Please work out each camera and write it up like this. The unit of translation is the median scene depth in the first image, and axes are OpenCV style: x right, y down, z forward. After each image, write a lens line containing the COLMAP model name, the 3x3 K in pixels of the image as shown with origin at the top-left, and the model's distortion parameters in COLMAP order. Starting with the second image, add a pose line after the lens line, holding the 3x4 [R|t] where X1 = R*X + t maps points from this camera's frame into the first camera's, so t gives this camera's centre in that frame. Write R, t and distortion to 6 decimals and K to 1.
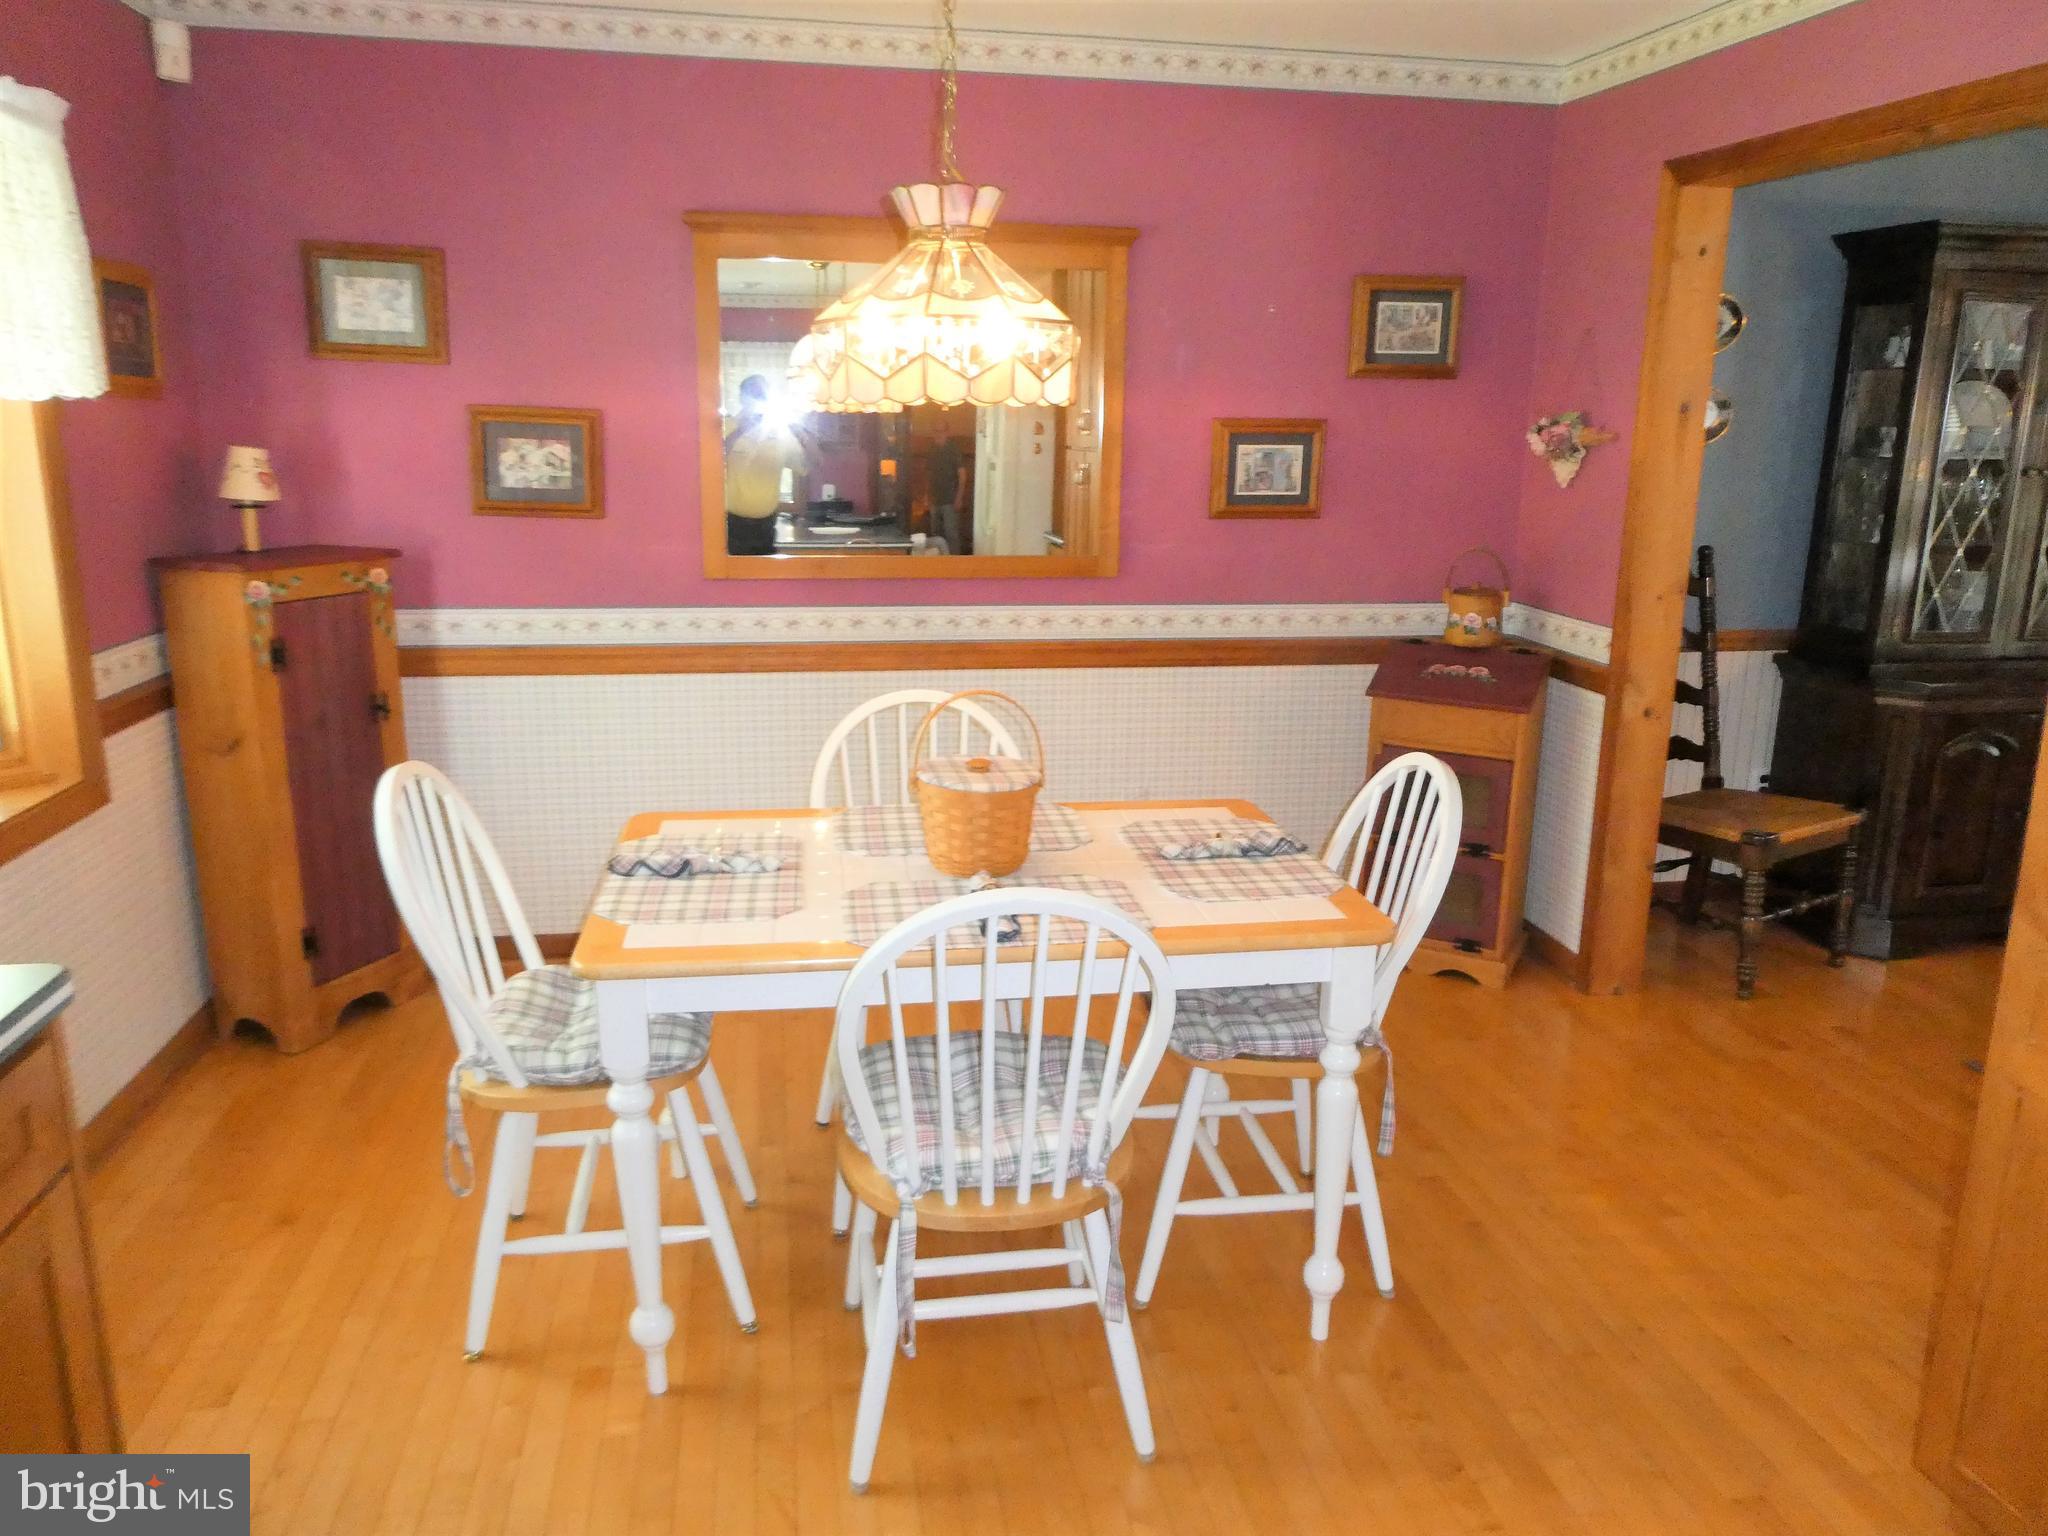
lens RADIAL K [[1453.5, 0, 1034.3], [0, 1453.5, 768.0], [0, 0, 1]] dist [0.002732, -0.011962]
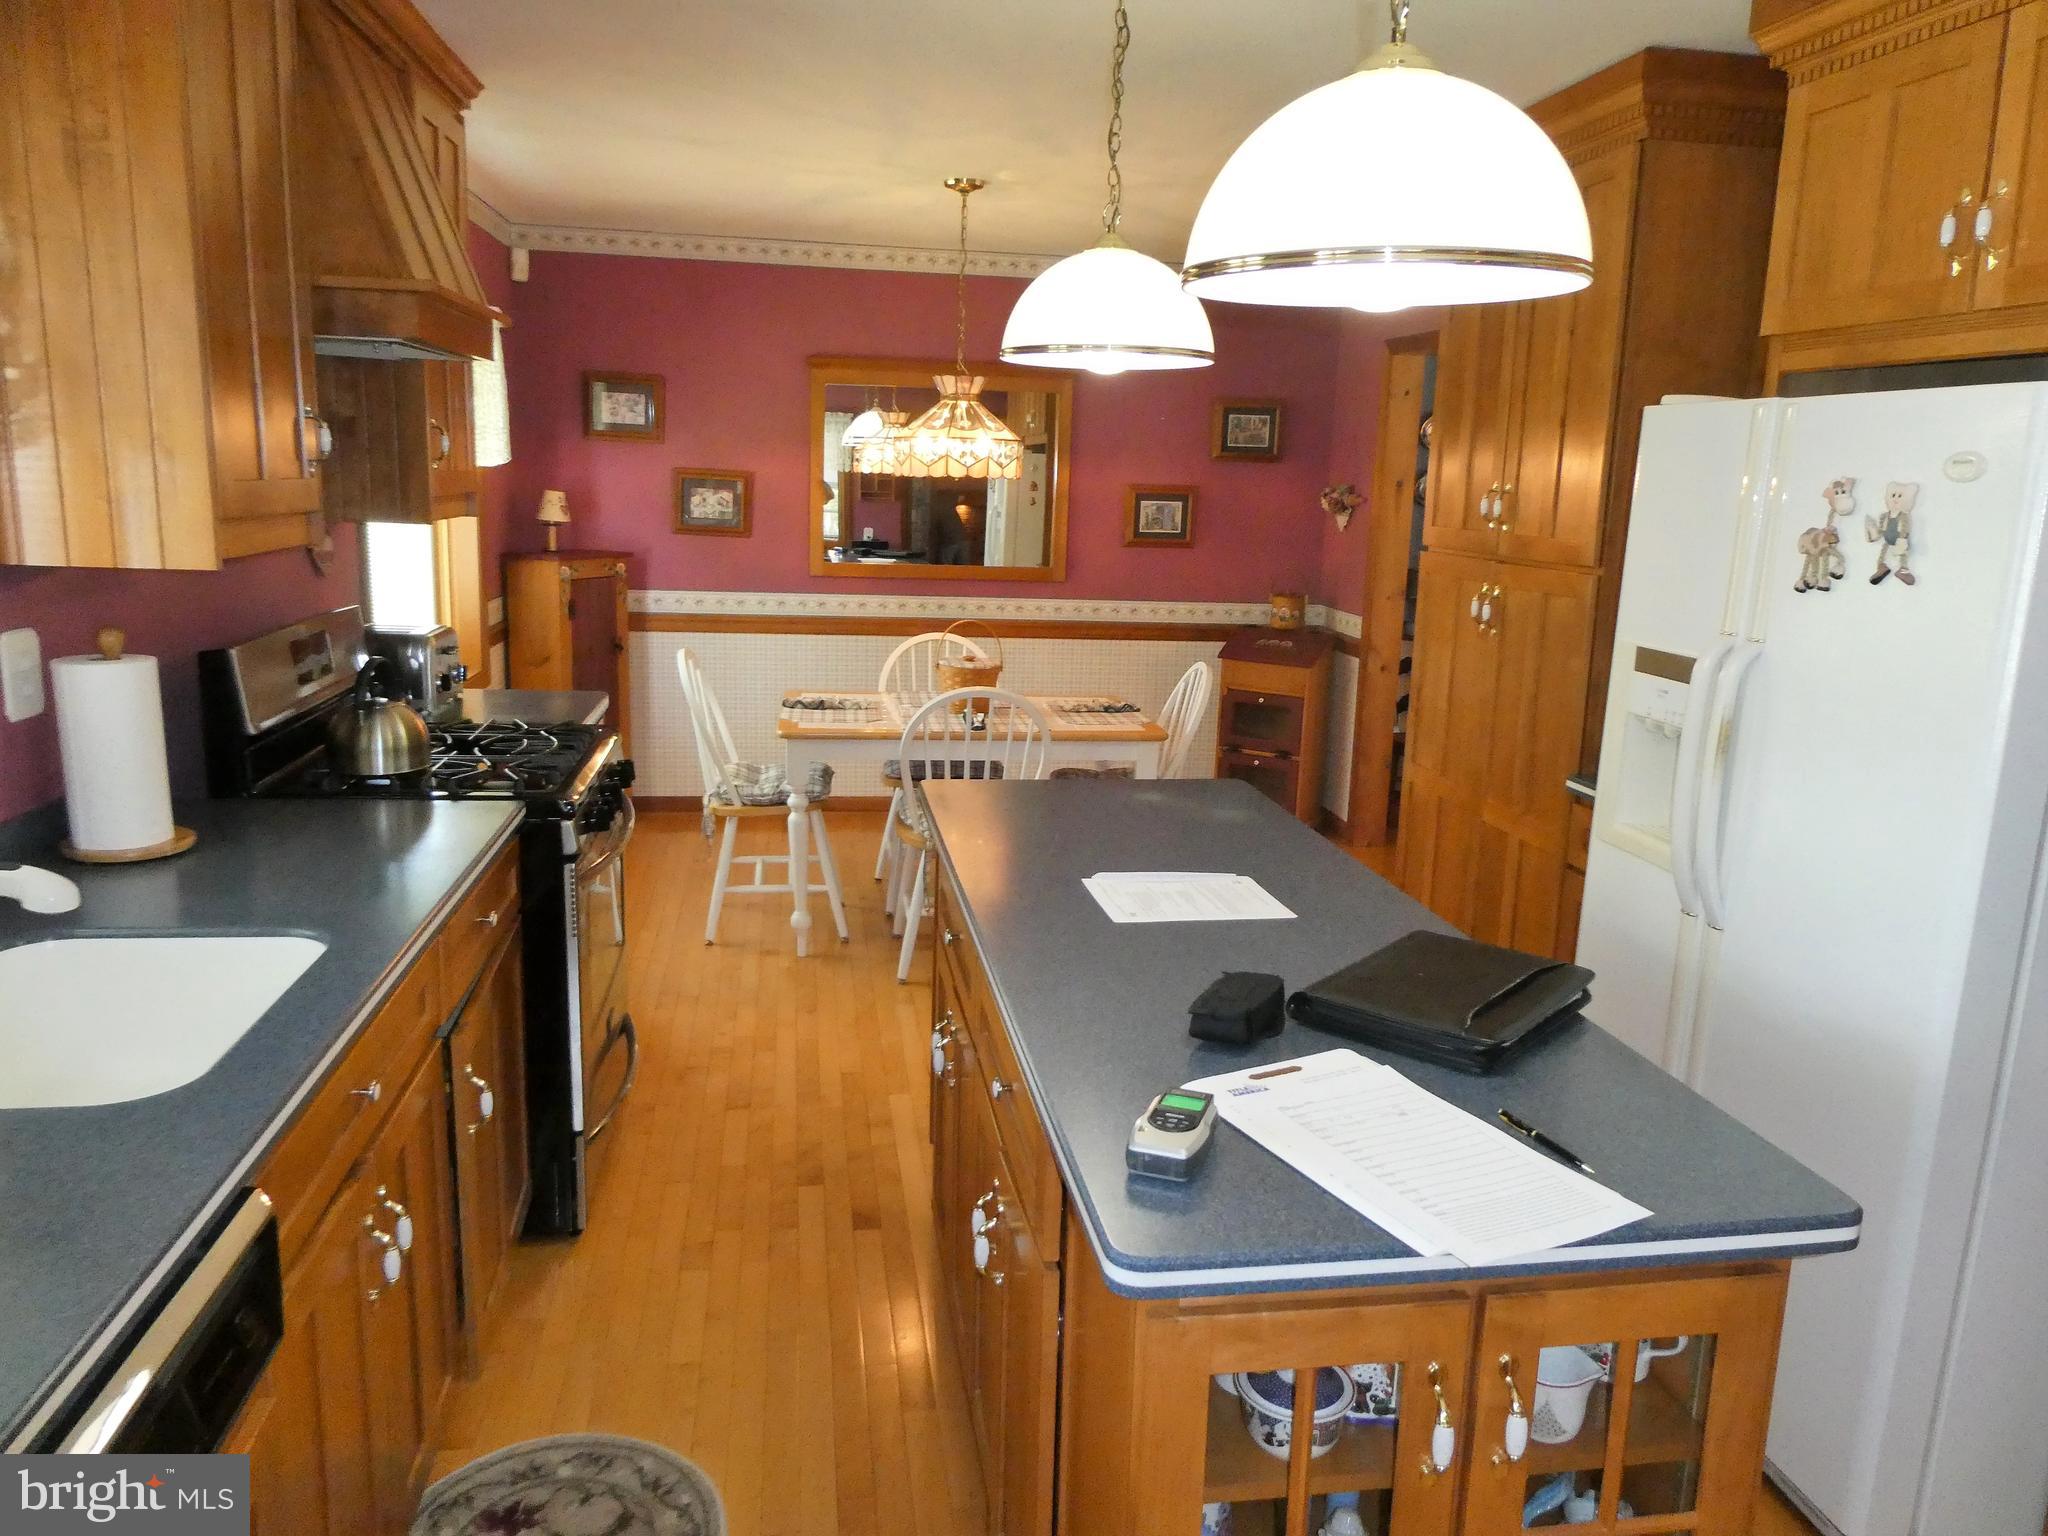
lens RADIAL K [[1453.5, 0, 1015.4], [0, 1453.5, 766.1], [0, 0, 1]] dist [0.002732, -0.011962]
pose [[0.999458, 0.023514, -0.023022, 0.049368], [-0.024367, 0.998999, -0.037509, 0.144442], [0.022117, 0.038049, 0.999031, -0.643003]]
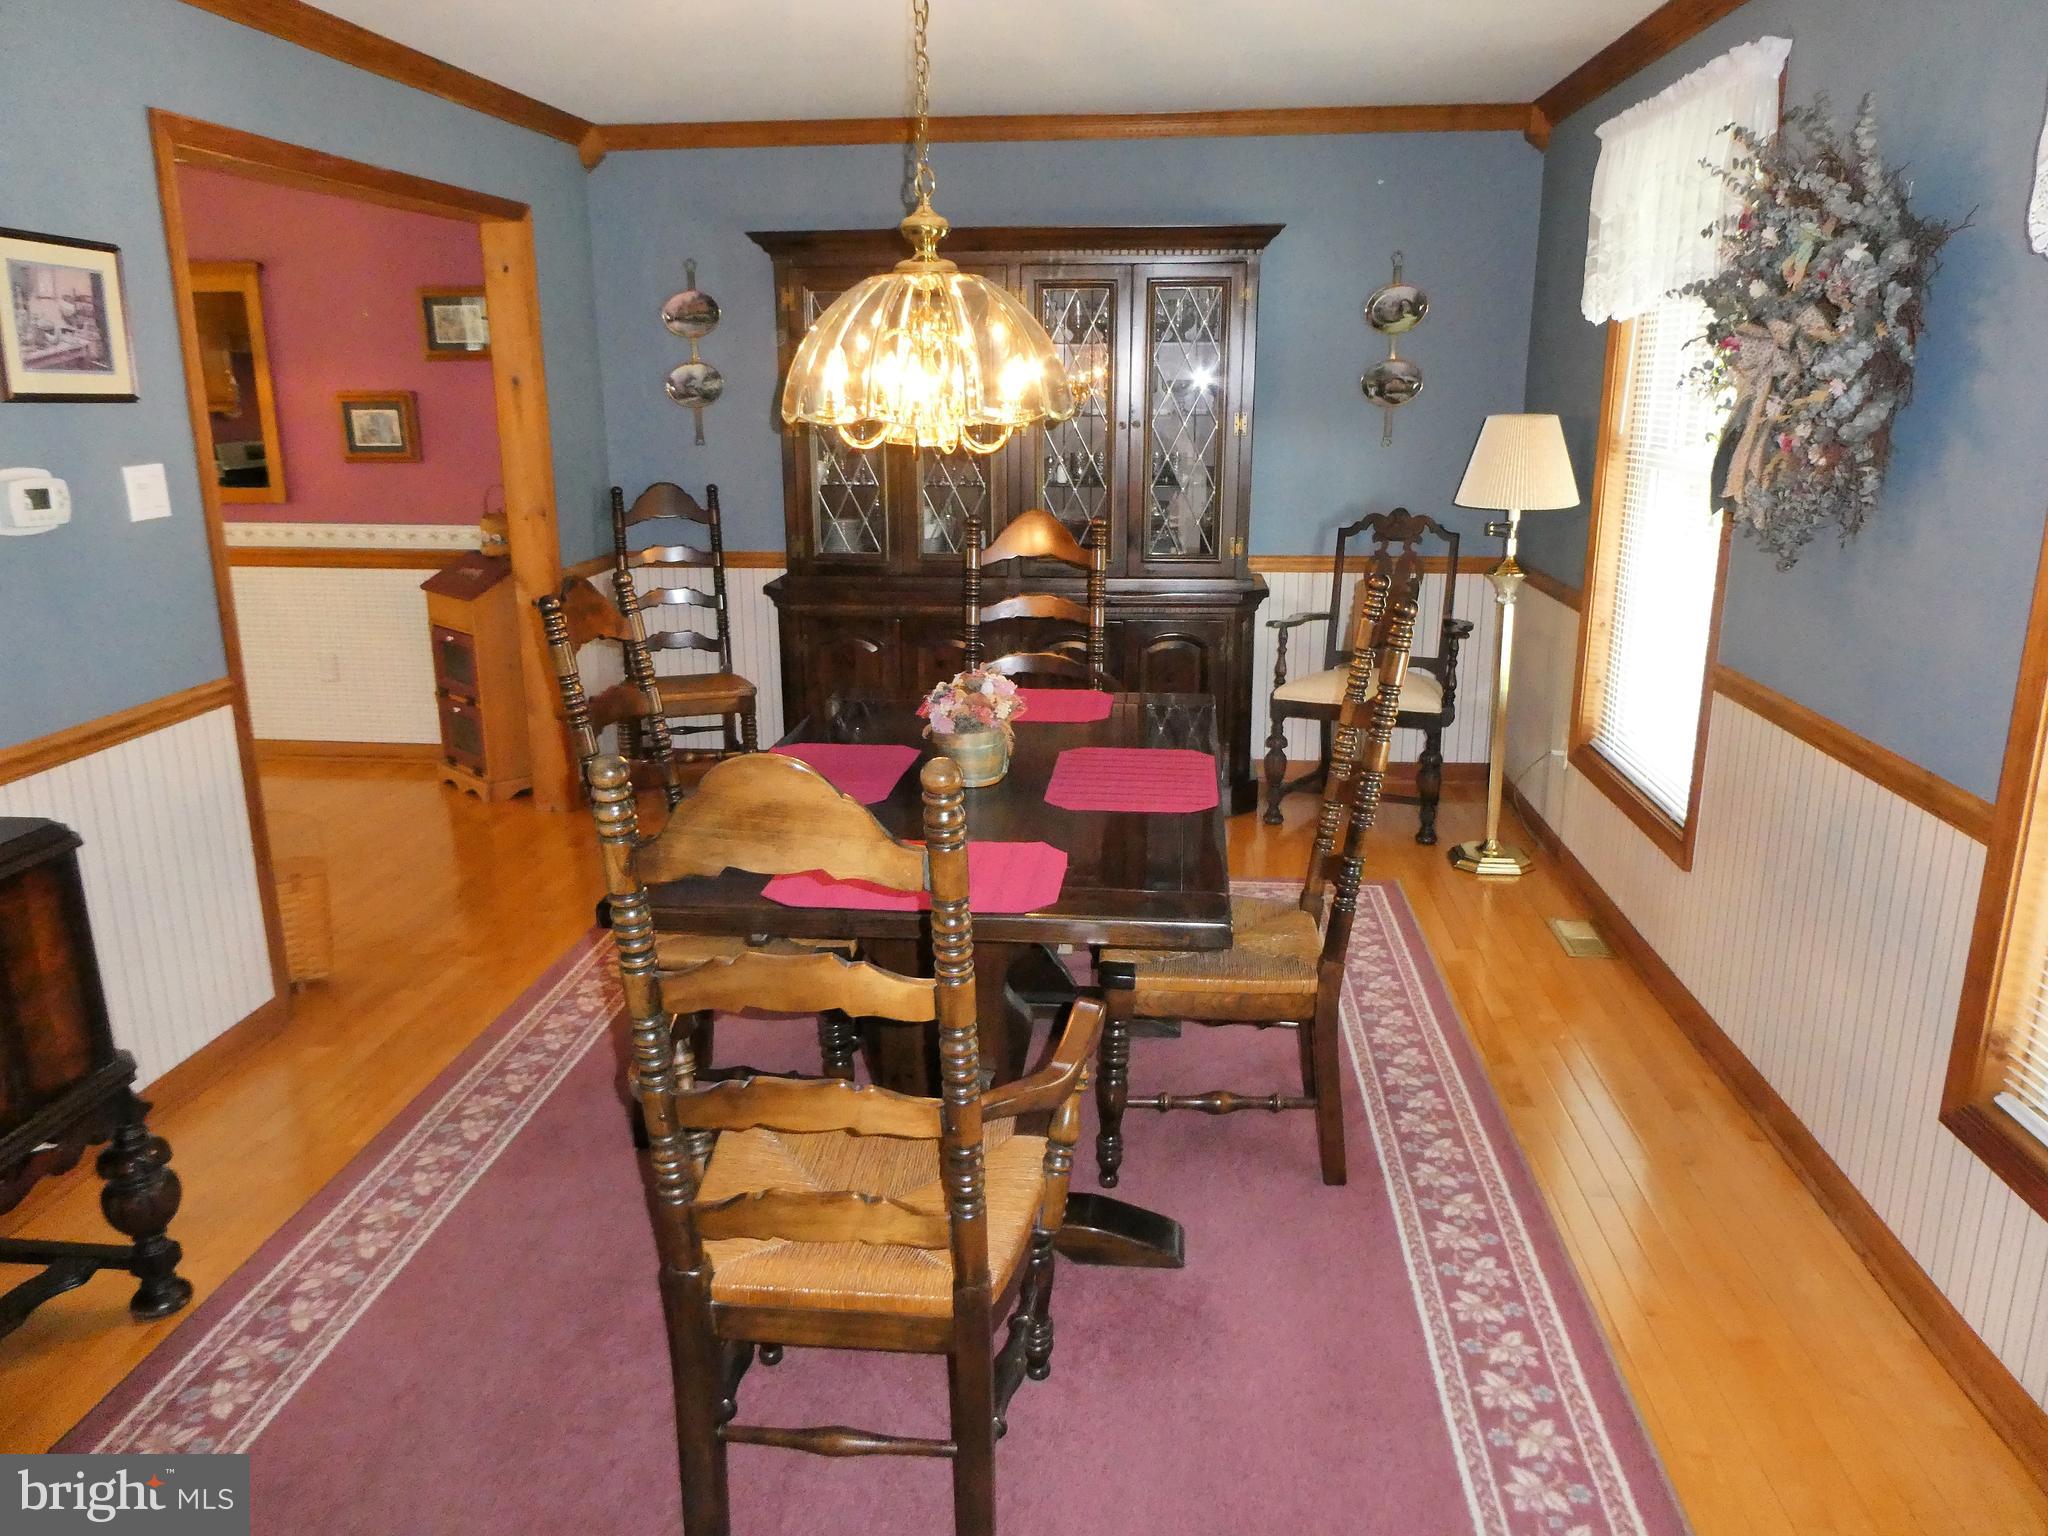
lens RADIAL K [[1453.5, 0, 1024.5], [0, 1453.5, 770.6], [0, 0, 1]] dist [0.002732, -0.011962]
pose [[0.962955, 0.058412, -0.263261, 1.261909], [-0.050233, 0.998026, 0.037695, 0.044971], [0.264943, -0.023075, 0.963988, -0.214514]]
